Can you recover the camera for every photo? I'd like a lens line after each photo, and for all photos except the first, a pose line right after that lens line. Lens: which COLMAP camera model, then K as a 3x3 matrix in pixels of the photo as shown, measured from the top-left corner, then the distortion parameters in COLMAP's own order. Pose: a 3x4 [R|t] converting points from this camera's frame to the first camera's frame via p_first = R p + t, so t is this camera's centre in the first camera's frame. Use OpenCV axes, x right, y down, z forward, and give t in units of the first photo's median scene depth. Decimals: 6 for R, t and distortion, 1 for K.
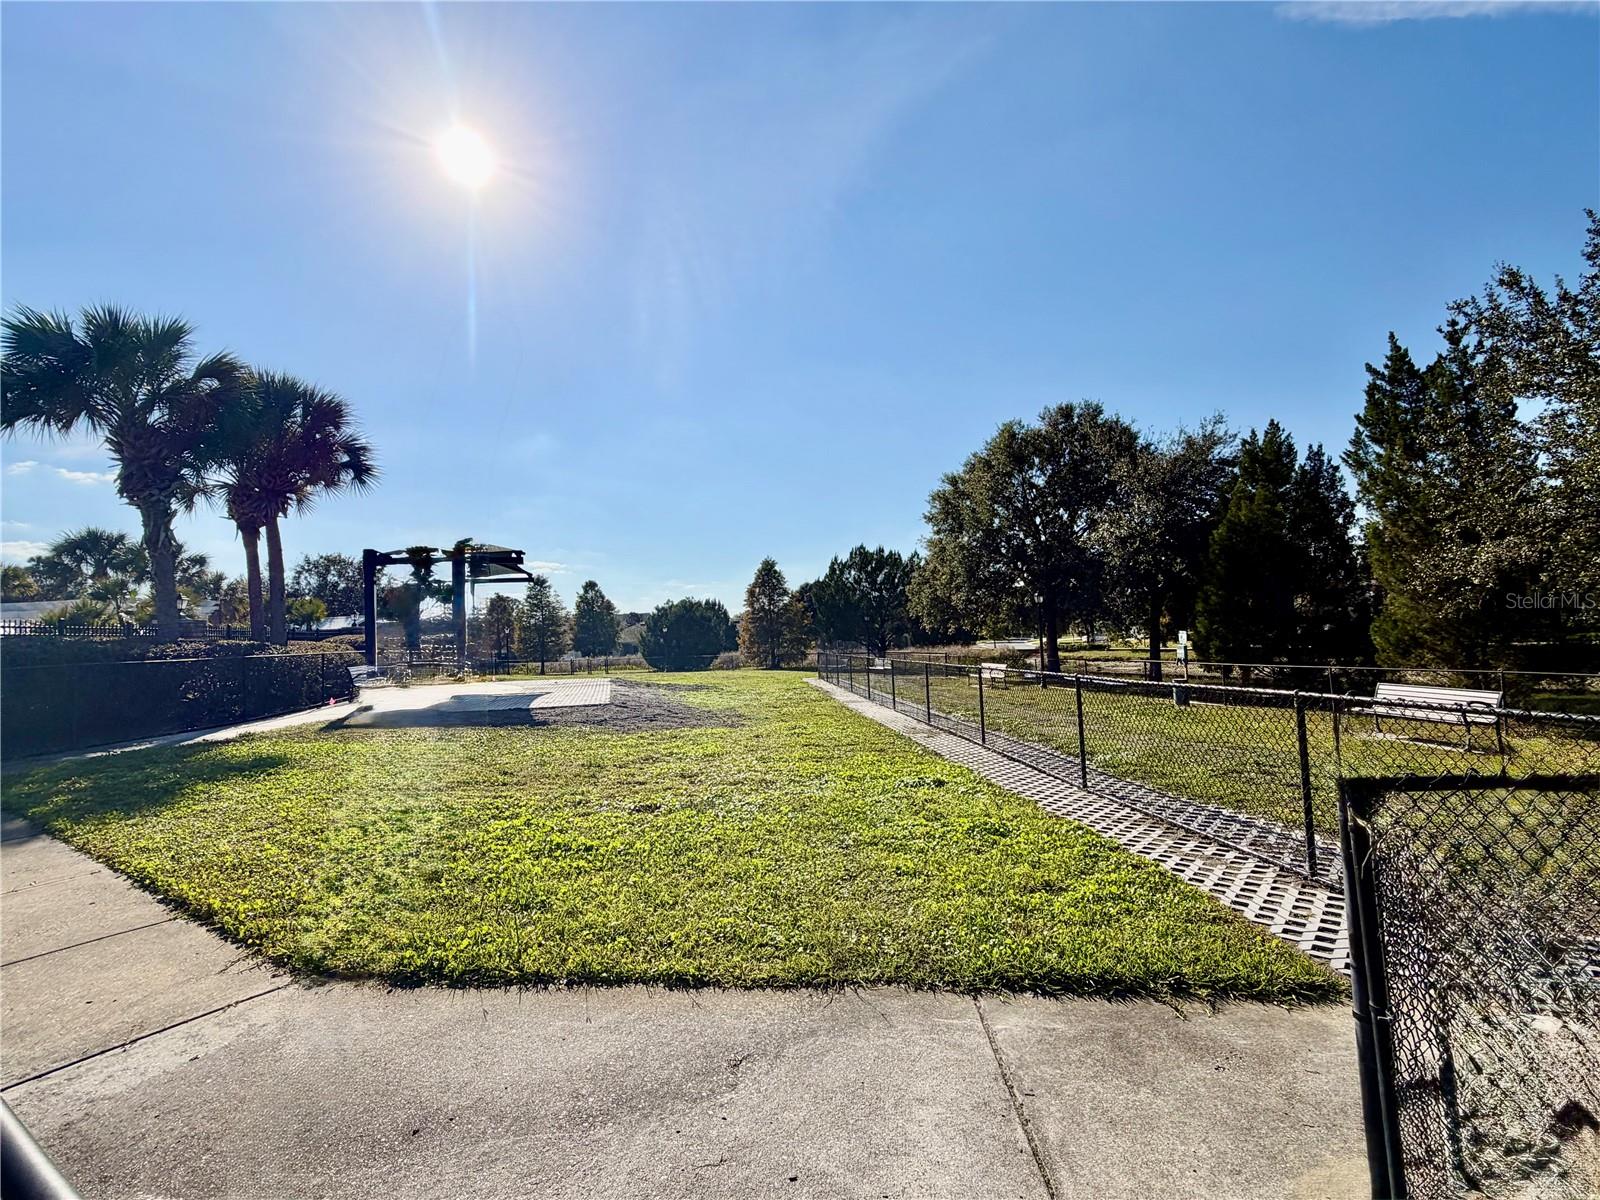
lens RADIAL K [[717.4, 0, 790.4], [0, 717.4, 605.3], [0, 0, 1]] dist [0.000100, -0.000107]
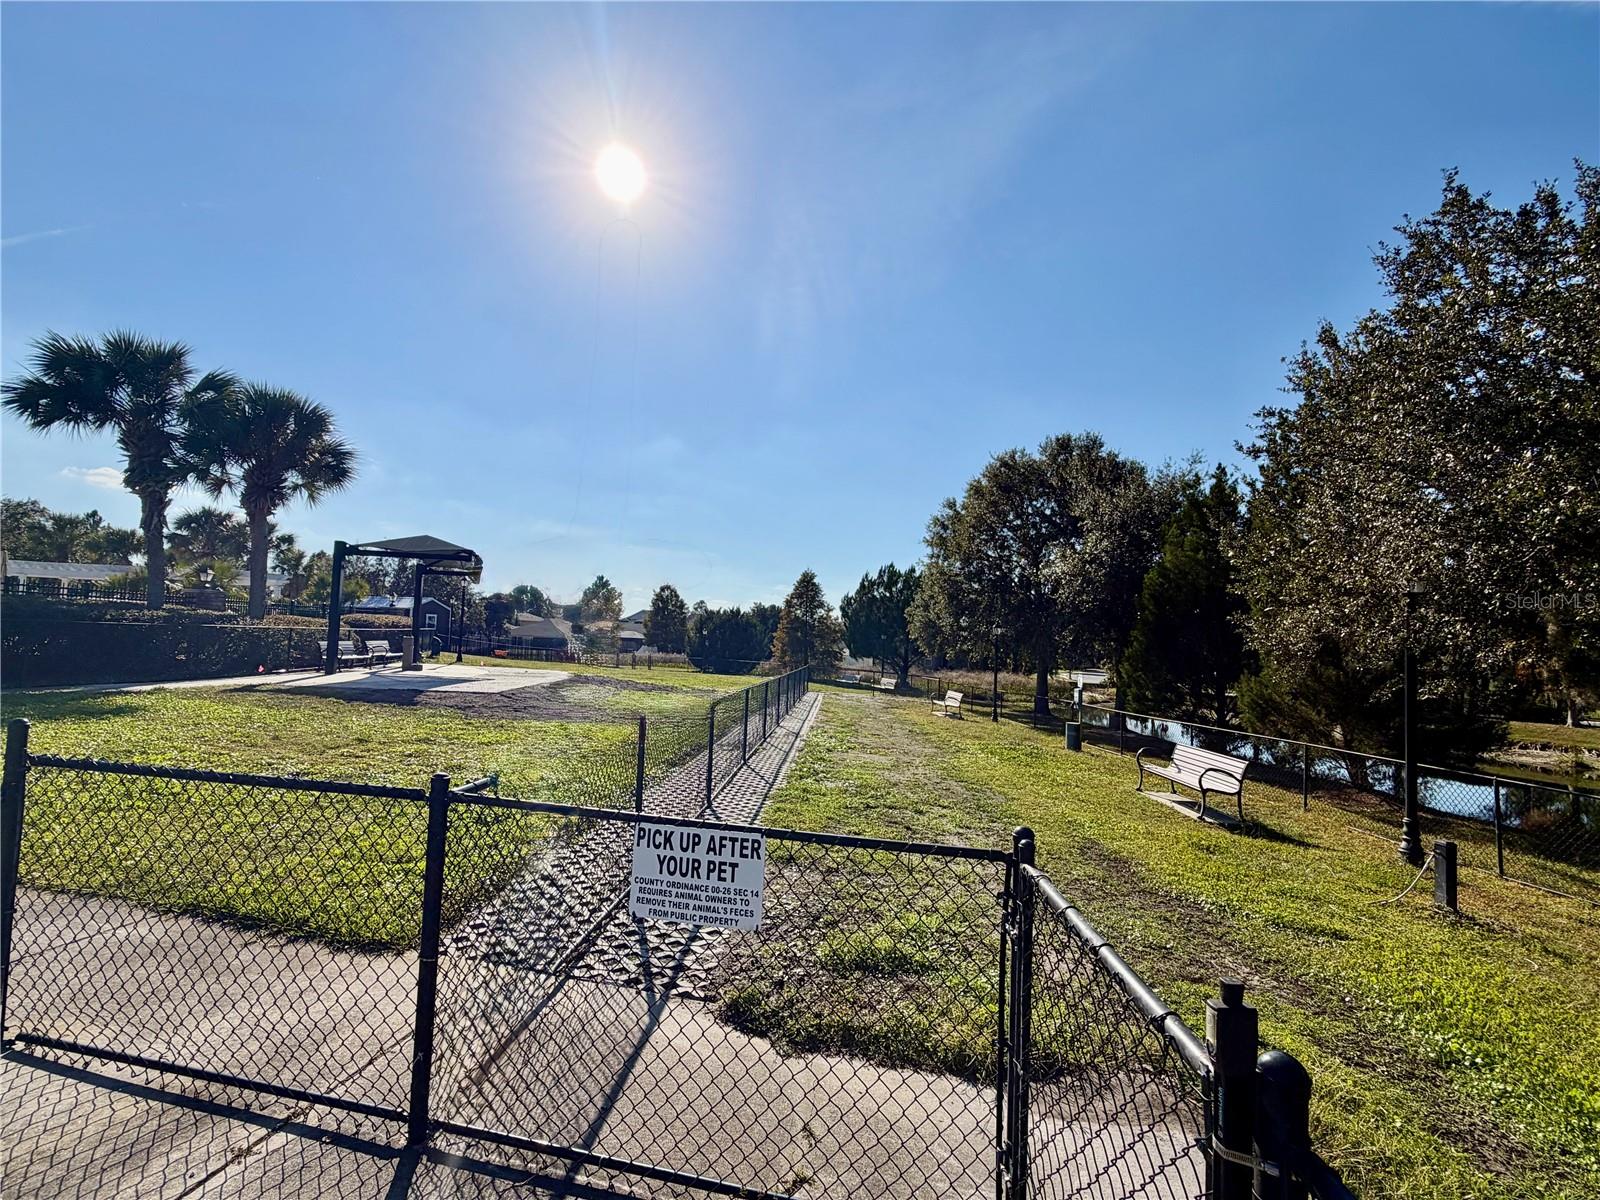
lens RADIAL K [[717.4, 0, 790.4], [0, 717.4, 605.3], [0, 0, 1]] dist [0.000100, -0.000107]
pose [[0.986325, 0.074987, -0.146763, 0.174345], [-0.076852, 0.997017, -0.007069, -0.012699], [0.145795, 0.018251, 0.989146, -0.019438]]
